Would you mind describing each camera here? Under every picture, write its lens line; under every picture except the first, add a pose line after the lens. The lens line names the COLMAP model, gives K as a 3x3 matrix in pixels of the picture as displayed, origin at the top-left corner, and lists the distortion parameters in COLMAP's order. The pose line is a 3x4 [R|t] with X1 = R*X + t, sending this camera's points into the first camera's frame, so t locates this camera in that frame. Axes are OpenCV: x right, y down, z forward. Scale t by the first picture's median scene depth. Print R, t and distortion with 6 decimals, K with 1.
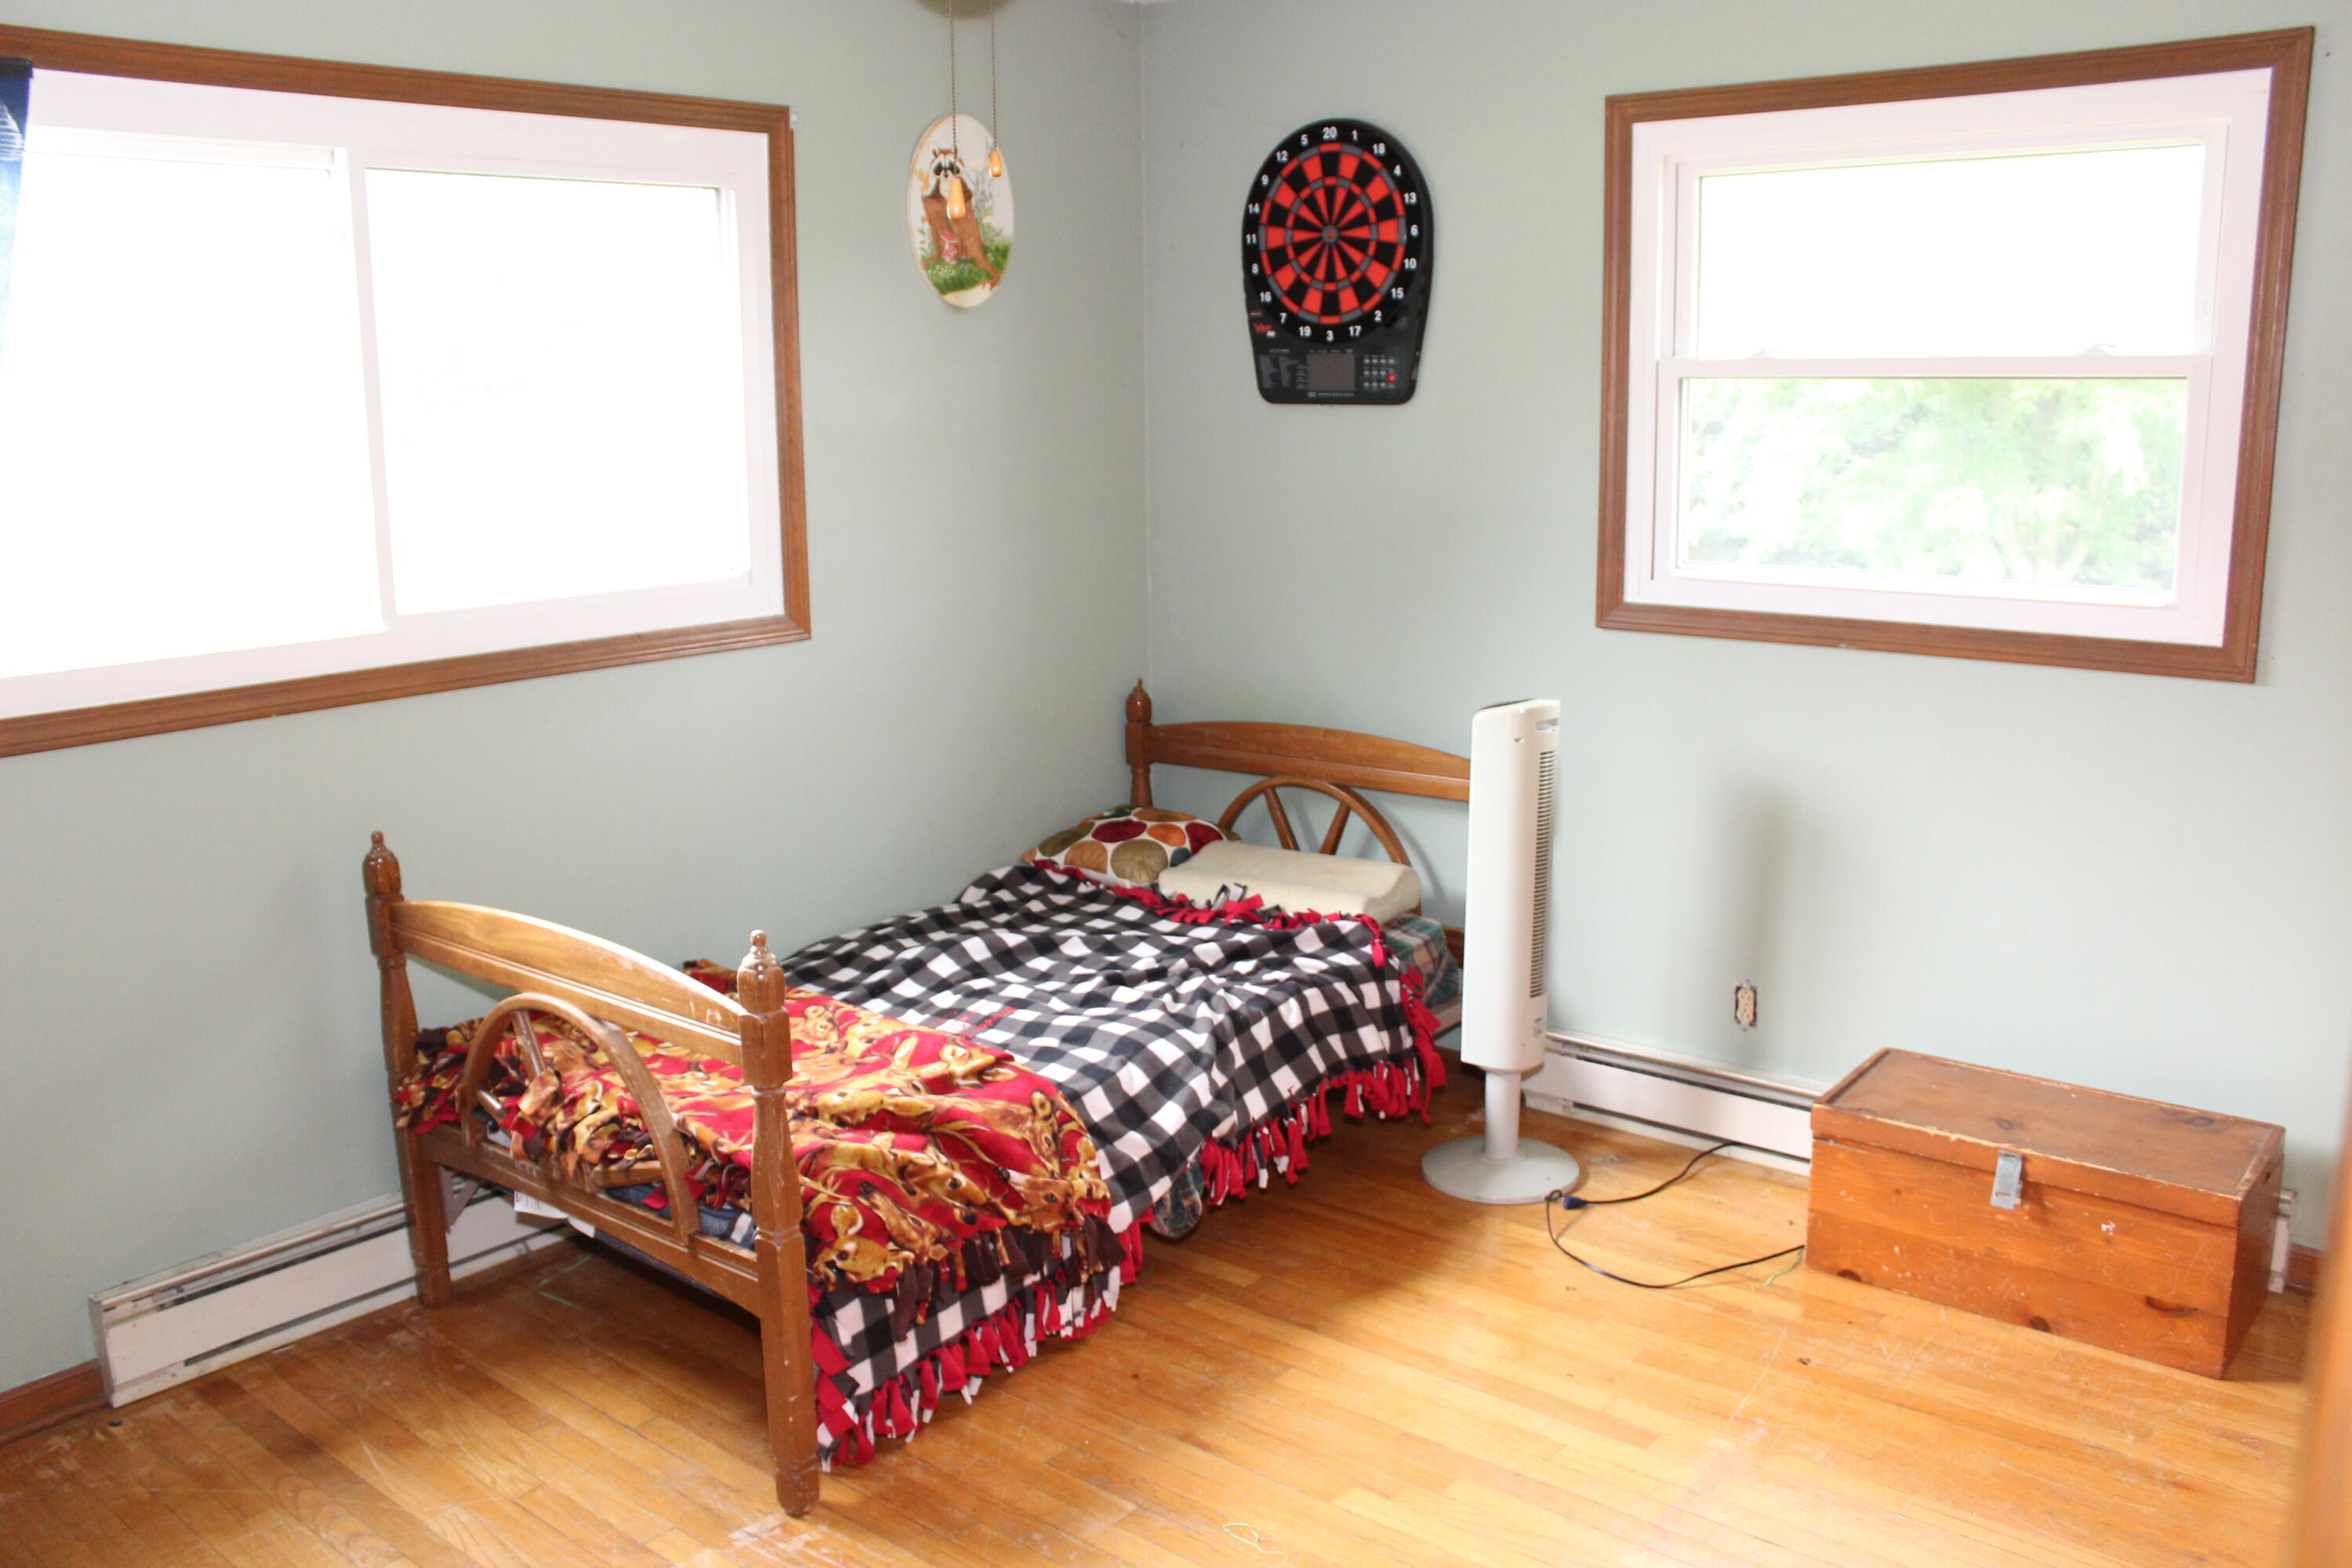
lens RADIAL K [[1977.9, 0, 1168.9], [0, 1977.9, 776.4], [0, 0, 1]] dist [-0.162325, 0.145910]
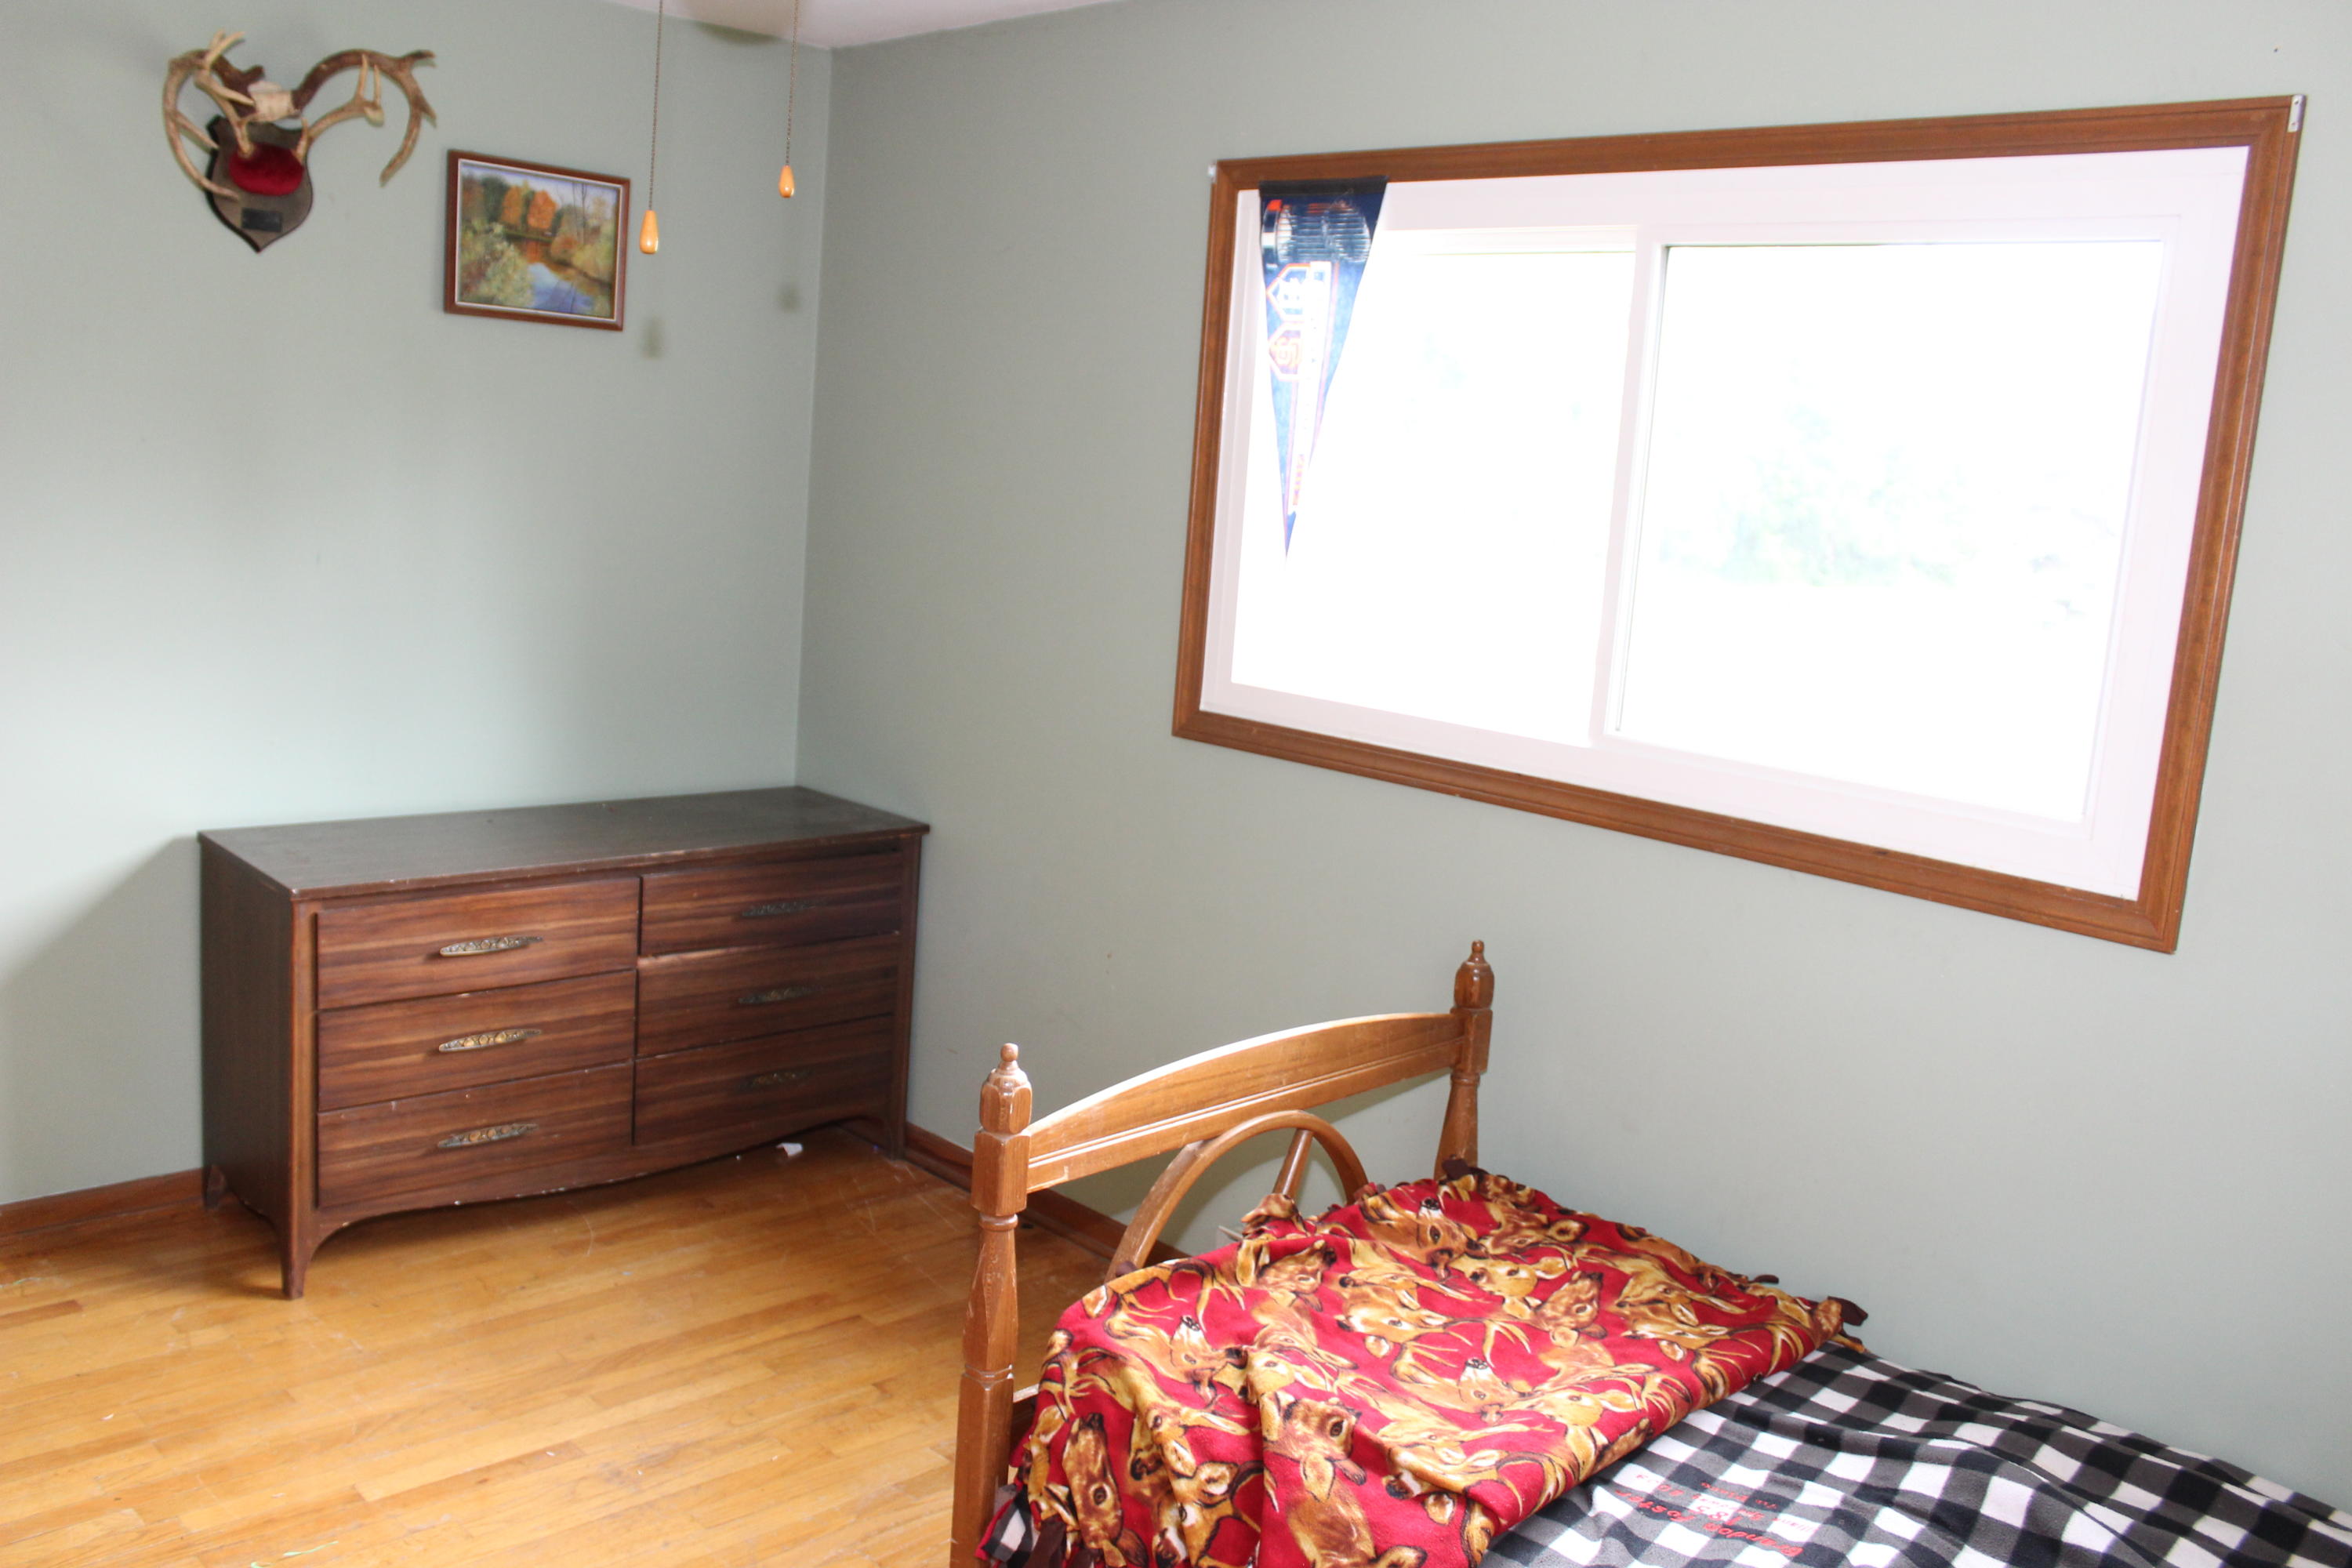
lens RADIAL K [[1977.9, 0, 1168.9], [0, 1977.9, 776.4], [0, 0, 1]] dist [-0.162325, 0.145910]
pose [[-0.092438, 0.165472, -0.981873, 0.460442], [-0.269323, 0.945183, 0.184644, -0.158324], [0.958603, 0.281509, -0.042806, 0.749204]]
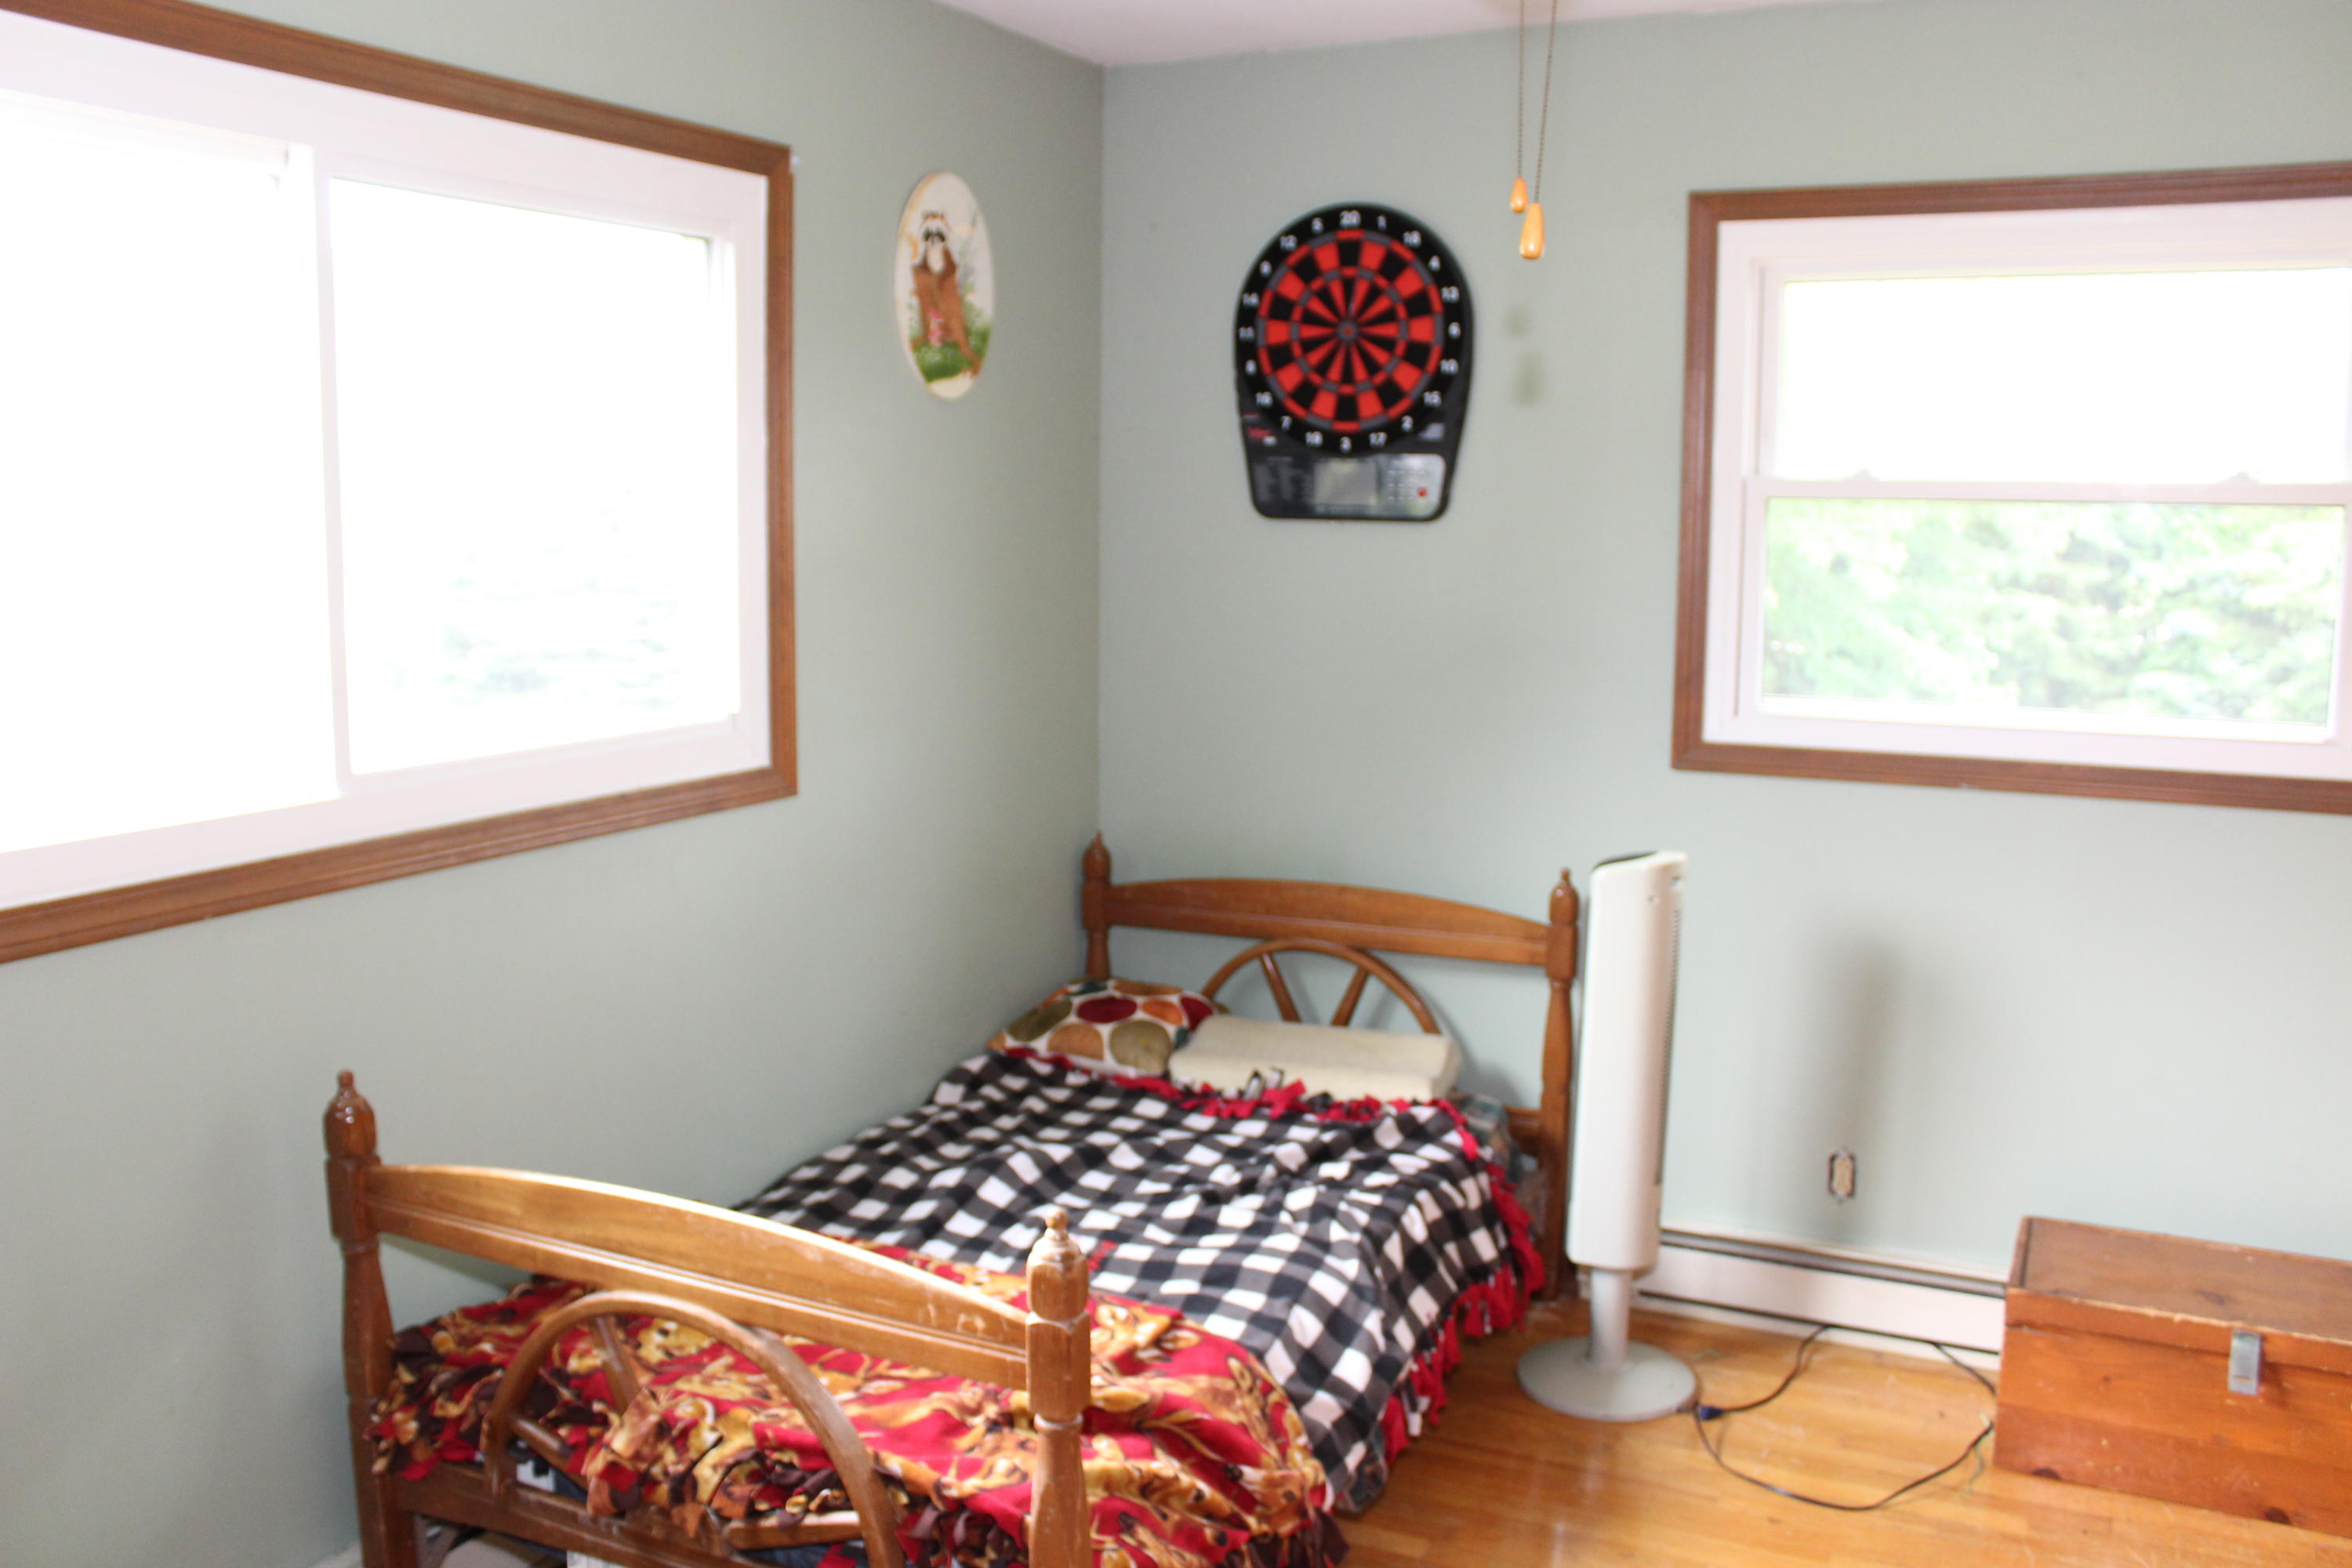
lens RADIAL K [[1977.9, 0, 1168.9], [0, 1977.9, 776.4], [0, 0, 1]] dist [-0.162325, 0.145910]
pose [[0.972279, -0.012322, 0.233498, -0.236264], [0.026525, 0.997977, -0.057787, -0.027825], [-0.232313, 0.062378, 0.970639, 0.182622]]
